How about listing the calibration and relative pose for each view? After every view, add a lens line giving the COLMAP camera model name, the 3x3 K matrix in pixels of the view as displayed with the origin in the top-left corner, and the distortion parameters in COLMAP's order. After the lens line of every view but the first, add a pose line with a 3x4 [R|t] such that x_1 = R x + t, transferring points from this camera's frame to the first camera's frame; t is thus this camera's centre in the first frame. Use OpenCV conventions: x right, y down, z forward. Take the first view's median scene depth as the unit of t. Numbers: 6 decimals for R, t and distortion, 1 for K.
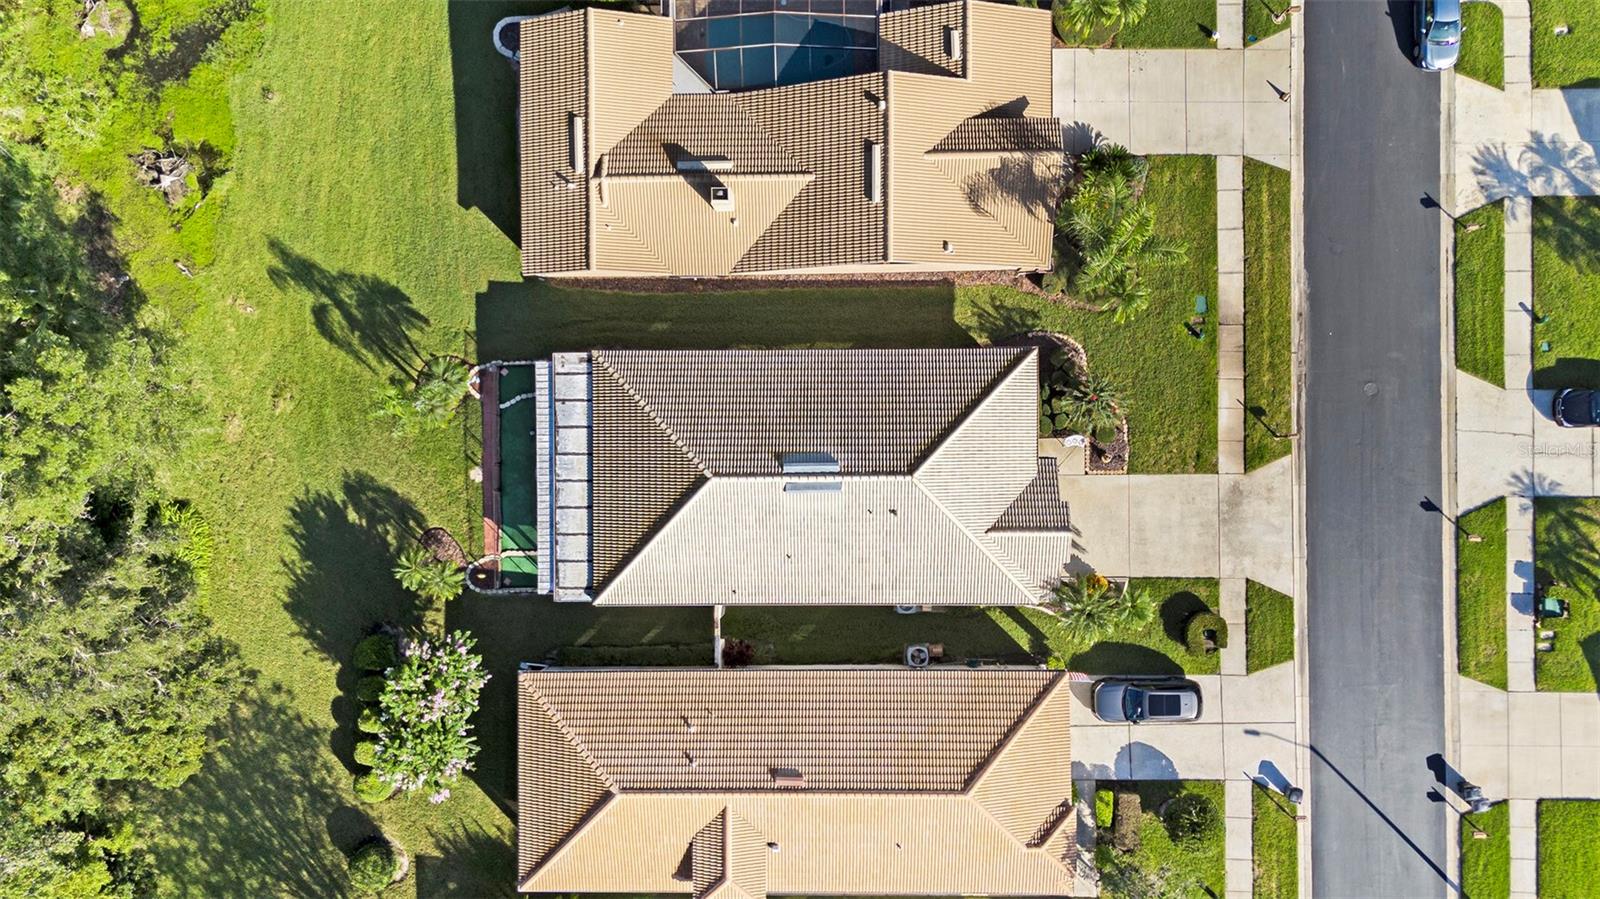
lens RADIAL K [[1178.9, 0, 800.0], [0, 1178.9, 449.5], [0, 0, 1]] dist [0.074977, -0.073381]
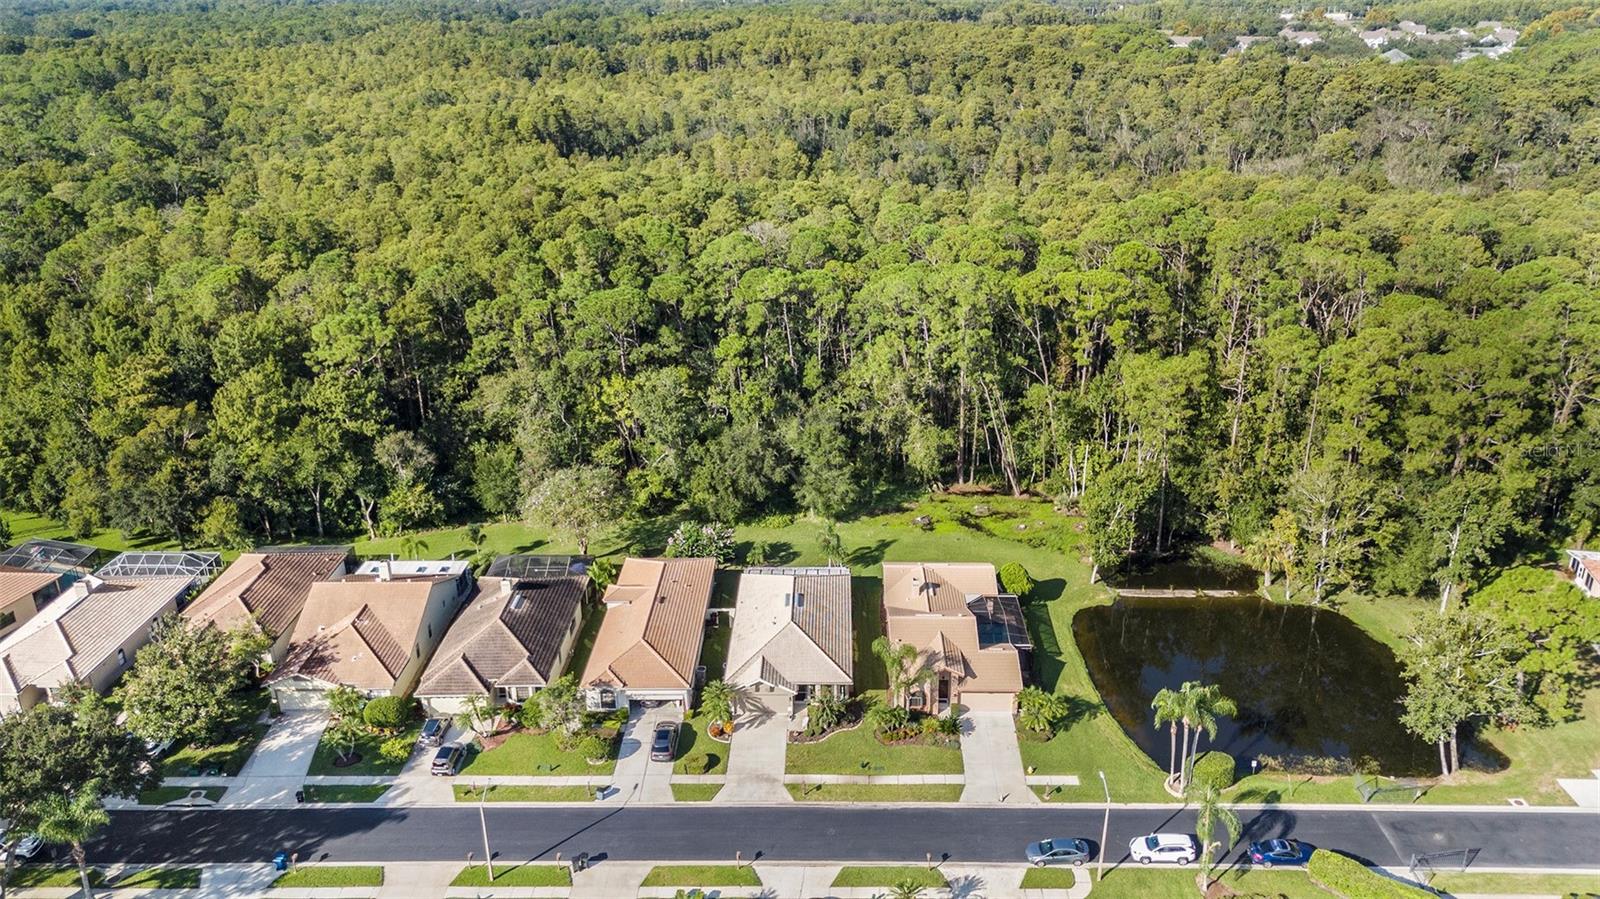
lens RADIAL K [[1178.9, 0, 800.0], [0, 1178.9, 449.5], [0, 0, 1]] dist [0.074977, -0.073381]
pose [[-0.032984, 0.403280, -0.914482, 1.786476], [-0.997720, 0.040621, 0.053900, -0.119642], [0.058884, 0.914175, 0.401020, -0.162875]]
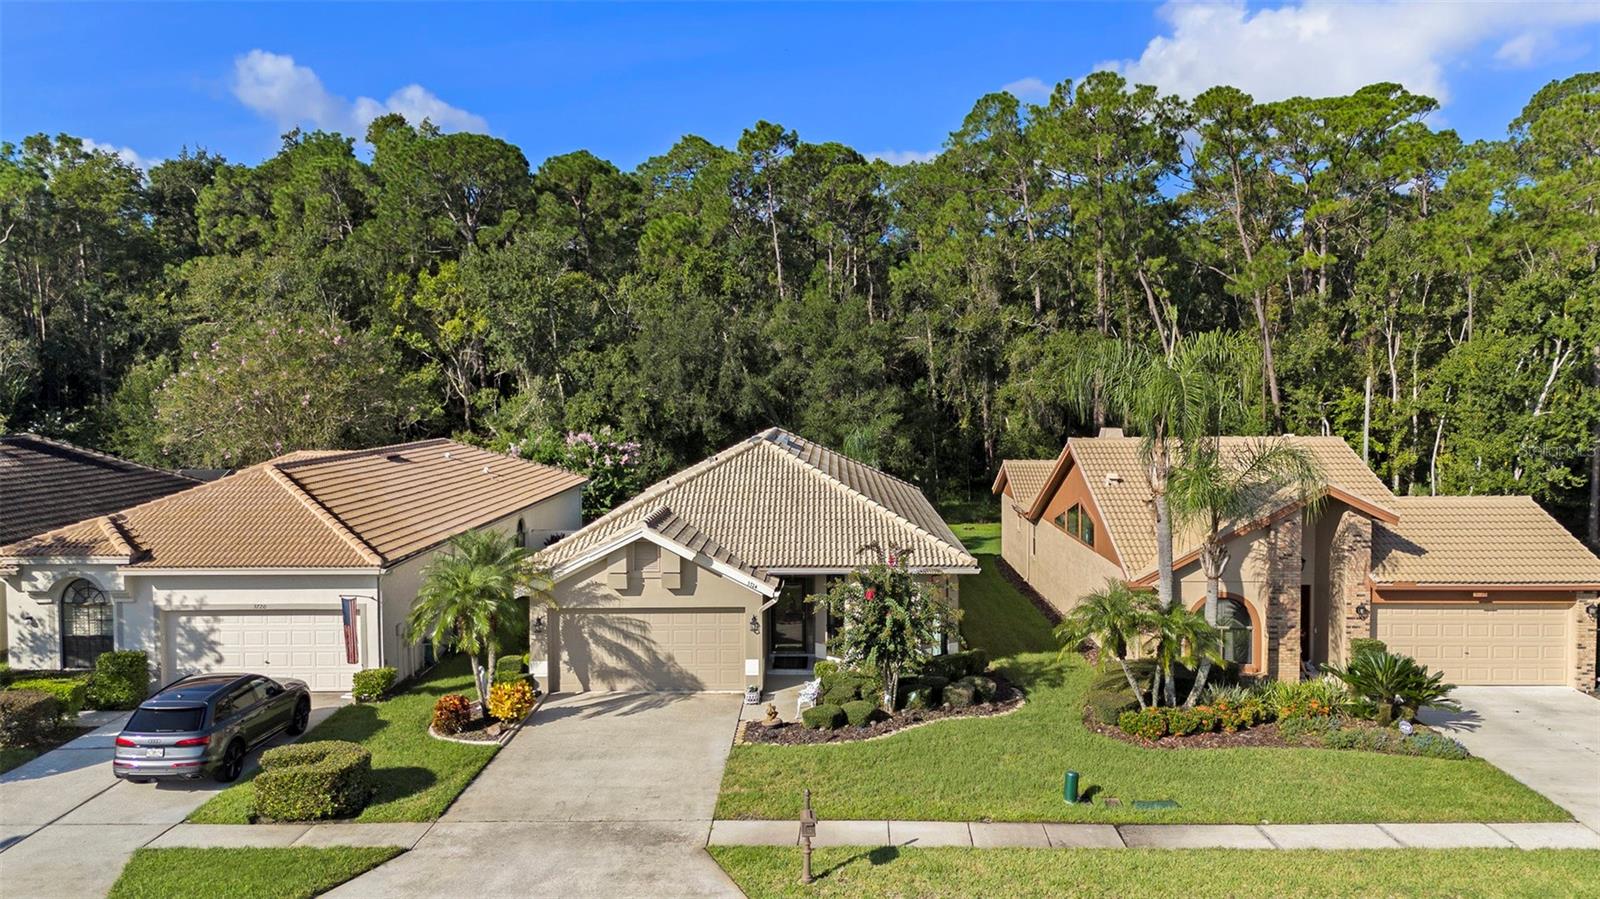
lens RADIAL K [[1178.9, 0, 800.0], [0, 1178.9, 449.5], [0, 0, 1]] dist [0.074977, -0.073381]
pose [[-0.022699, 0.082448, -0.996337, 0.718605], [-0.998716, 0.043281, 0.026335, -0.022588], [0.045293, 0.995655, 0.081359, 0.852242]]
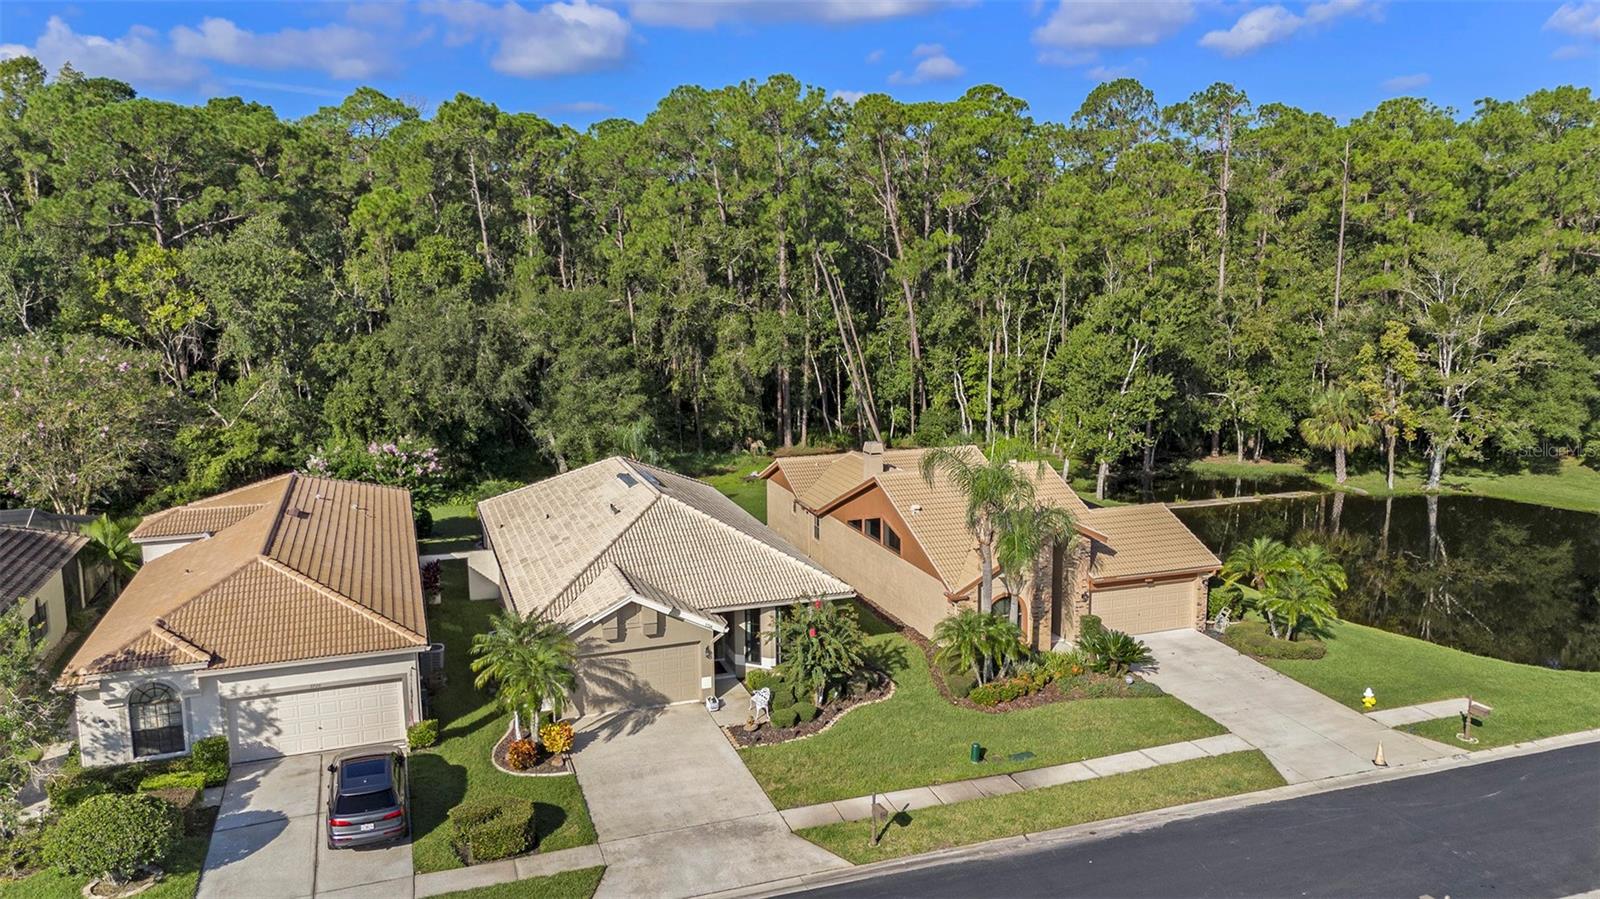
lens RADIAL K [[1178.9, 0, 800.0], [0, 1178.9, 449.5], [0, 0, 1]] dist [0.074977, -0.073381]
pose [[0.325896, 0.177730, -0.928549, 0.866648], [-0.944637, 0.100812, -0.312247, 0.174578], [0.038113, 0.978902, 0.200744, 0.708027]]
